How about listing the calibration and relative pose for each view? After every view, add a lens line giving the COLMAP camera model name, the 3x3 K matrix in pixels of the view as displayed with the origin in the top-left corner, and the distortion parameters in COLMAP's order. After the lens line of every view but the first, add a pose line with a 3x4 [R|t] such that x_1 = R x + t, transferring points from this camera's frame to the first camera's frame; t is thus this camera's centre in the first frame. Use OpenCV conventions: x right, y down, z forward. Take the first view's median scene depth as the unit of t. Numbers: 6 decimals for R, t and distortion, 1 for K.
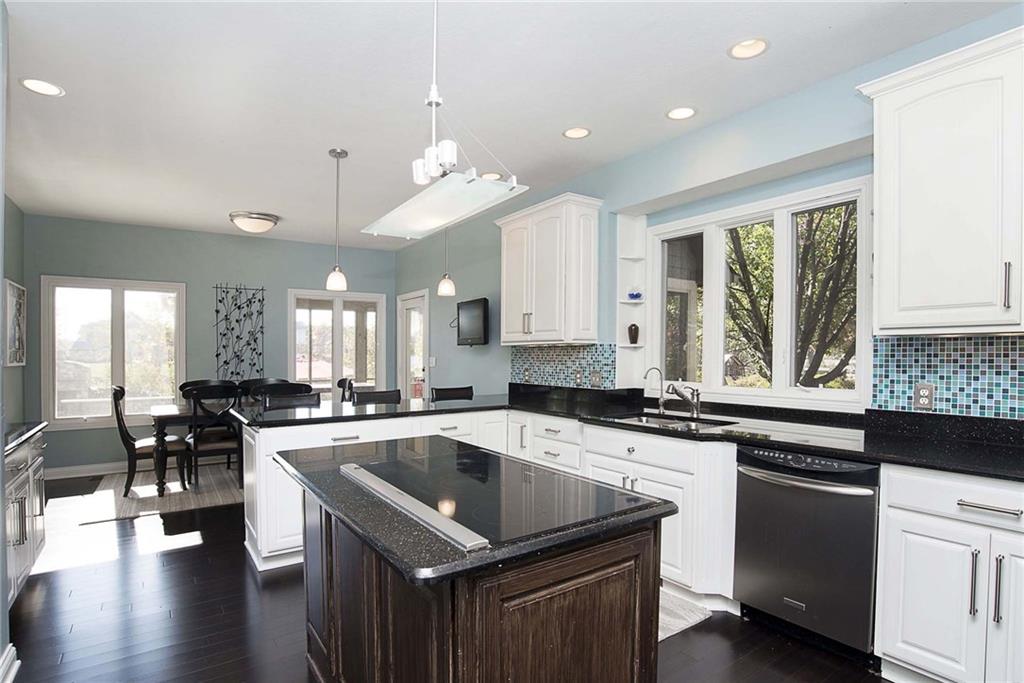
lens RADIAL K [[520.3, 0, 509.3], [0, 520.3, 359.5], [0, 0, 1]] dist [-0.028015, 0.003542]
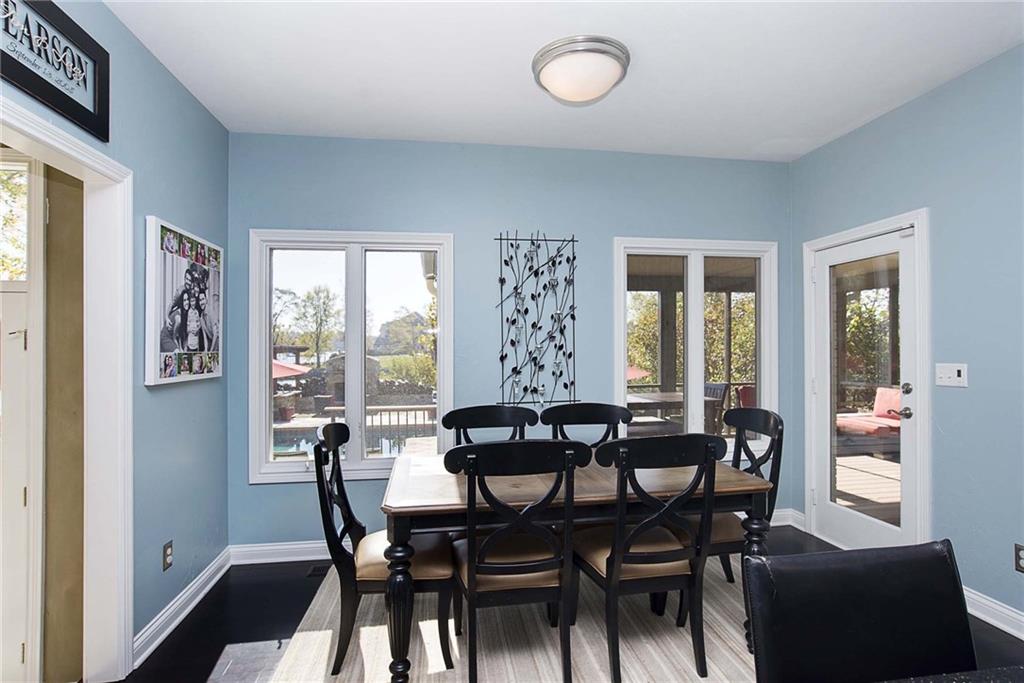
lens RADIAL K [[520.3, 0, 512.1], [0, 520.3, 342.5], [0, 0, 1]] dist [-0.028015, 0.003542]
pose [[0.898287, -0.007270, -0.439349, -0.299025], [-0.001064, 0.999824, -0.018718, -0.014294], [0.439408, 0.017281, 0.898121, 0.481363]]
